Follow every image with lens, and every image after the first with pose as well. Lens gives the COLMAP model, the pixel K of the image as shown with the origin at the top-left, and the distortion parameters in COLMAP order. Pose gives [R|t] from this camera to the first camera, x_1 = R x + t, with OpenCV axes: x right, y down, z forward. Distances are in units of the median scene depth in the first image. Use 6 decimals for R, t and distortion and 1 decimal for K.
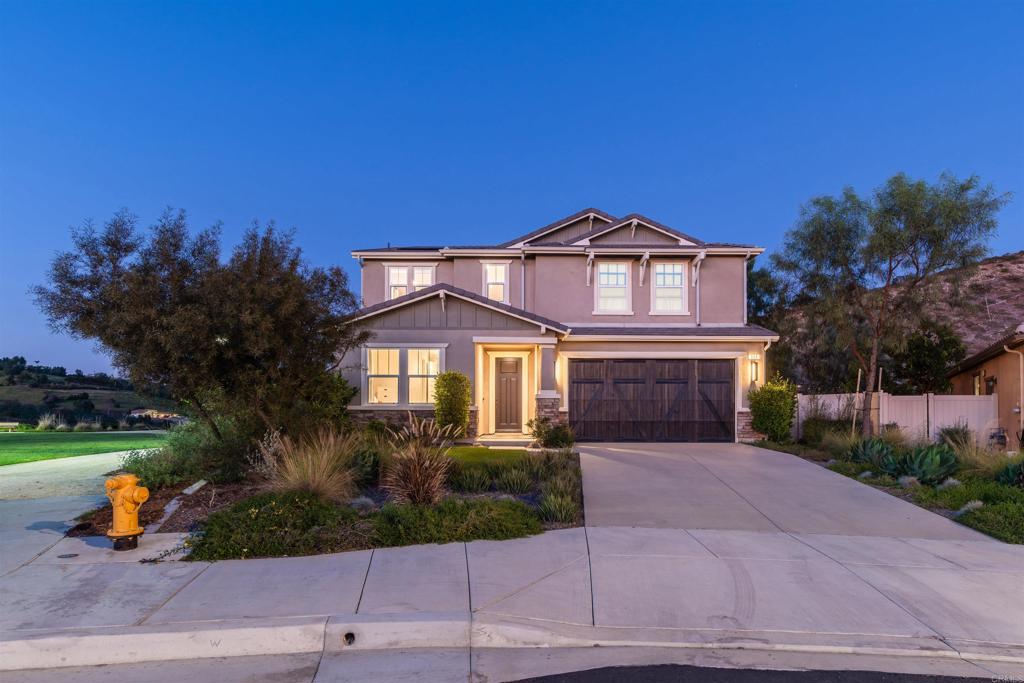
lens RADIAL K [[316.9, 0, 511.9], [0, 316.9, 321.2], [0, 0, 1]] dist [0.000963, 0.000076]
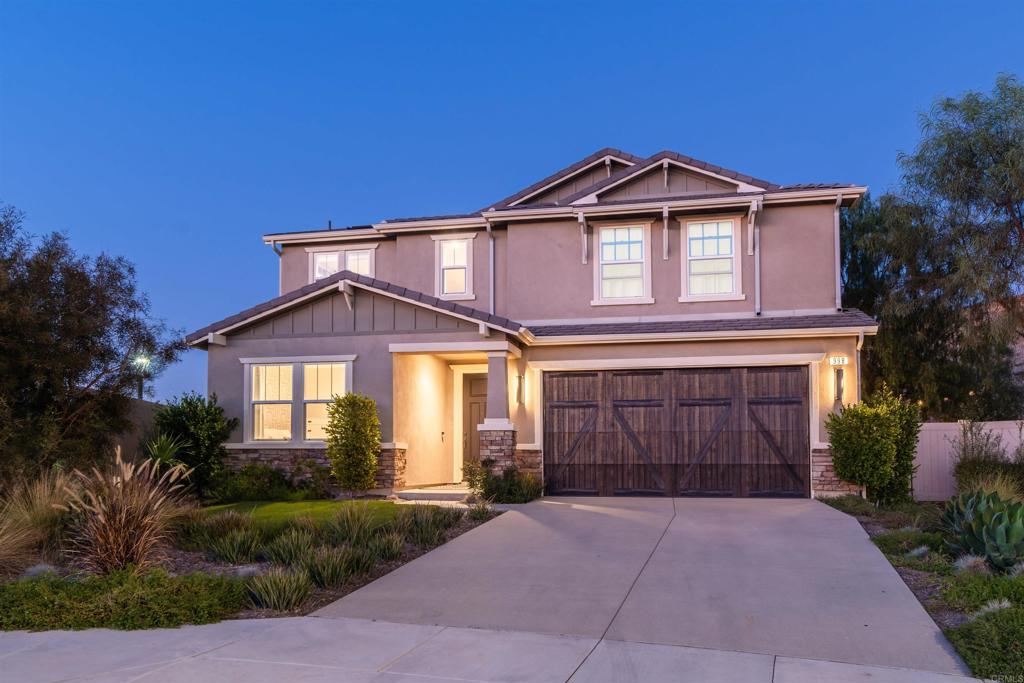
lens RADIAL K [[454.0, 0, 514.1], [0, 454.0, 315.2], [0, 0, 1]] dist [0.000907, 0.000220]
pose [[0.990628, -0.043454, -0.129494, 0.243878], [0.041380, 0.998969, -0.018668, 0.012692], [0.130171, 0.013135, 0.991405, 0.026438]]
